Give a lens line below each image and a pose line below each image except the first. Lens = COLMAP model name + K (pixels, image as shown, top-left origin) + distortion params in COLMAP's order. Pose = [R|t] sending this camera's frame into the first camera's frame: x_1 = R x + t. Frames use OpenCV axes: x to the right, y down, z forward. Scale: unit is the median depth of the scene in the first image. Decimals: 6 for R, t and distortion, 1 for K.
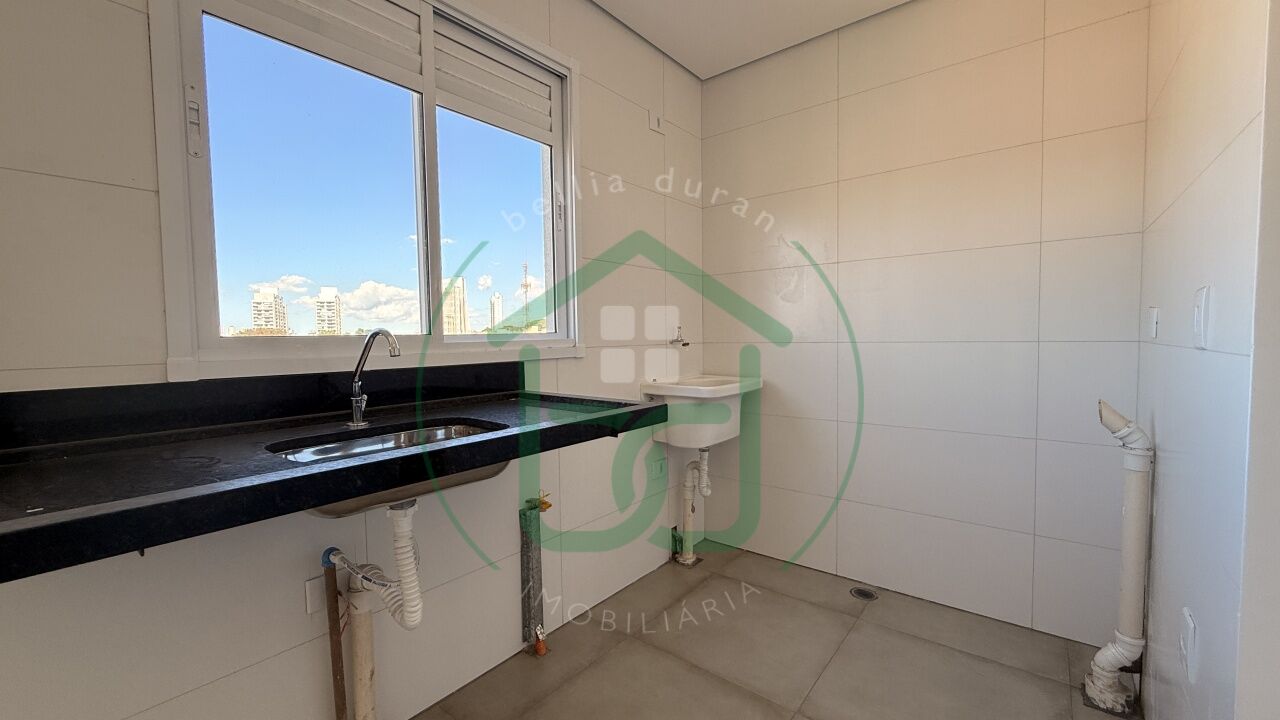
lens RADIAL K [[507.4, 0, 637.5], [0, 507.4, 361.5], [0, 0, 1]] dist [0.000143, -0.000139]
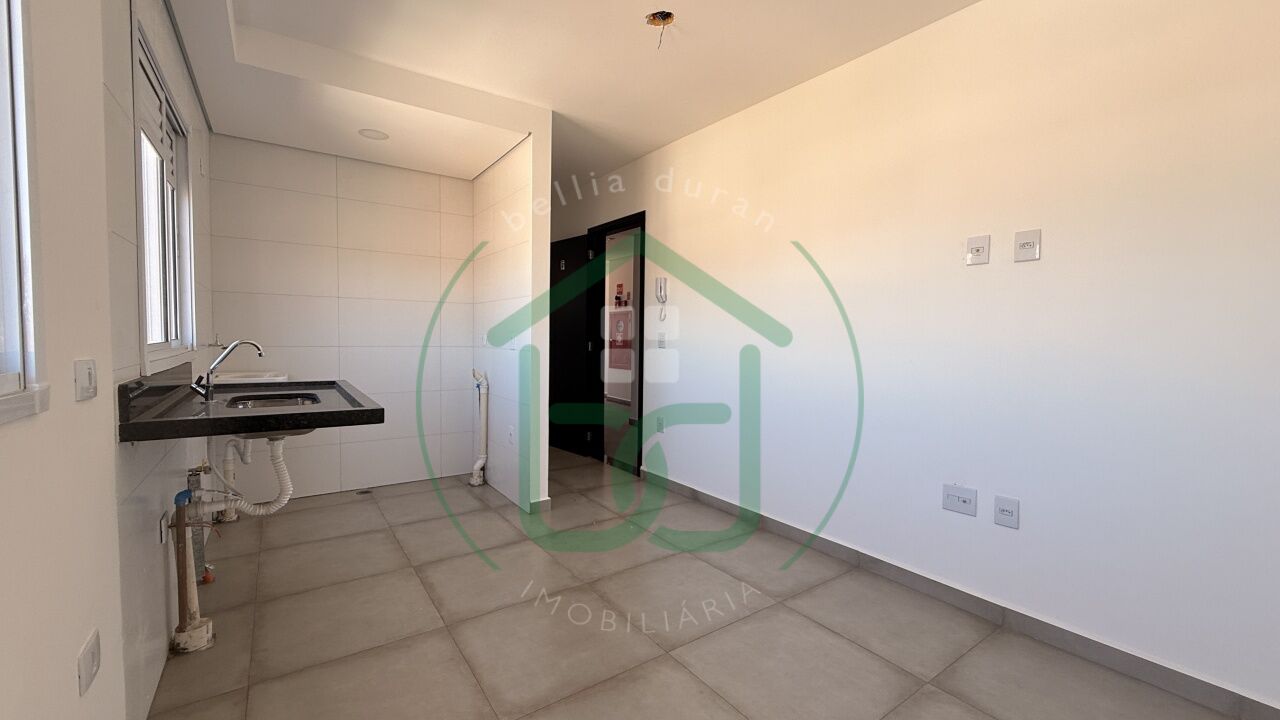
lens RADIAL K [[507.4, 0, 637.5], [0, 507.4, 361.5], [0, 0, 1]] dist [0.000143, -0.000139]
pose [[0.275095, -0.027505, 0.961023, -1.363302], [0.029576, 0.999360, 0.020136, 0.008453], [-0.960962, 0.022884, 0.275733, -0.543461]]
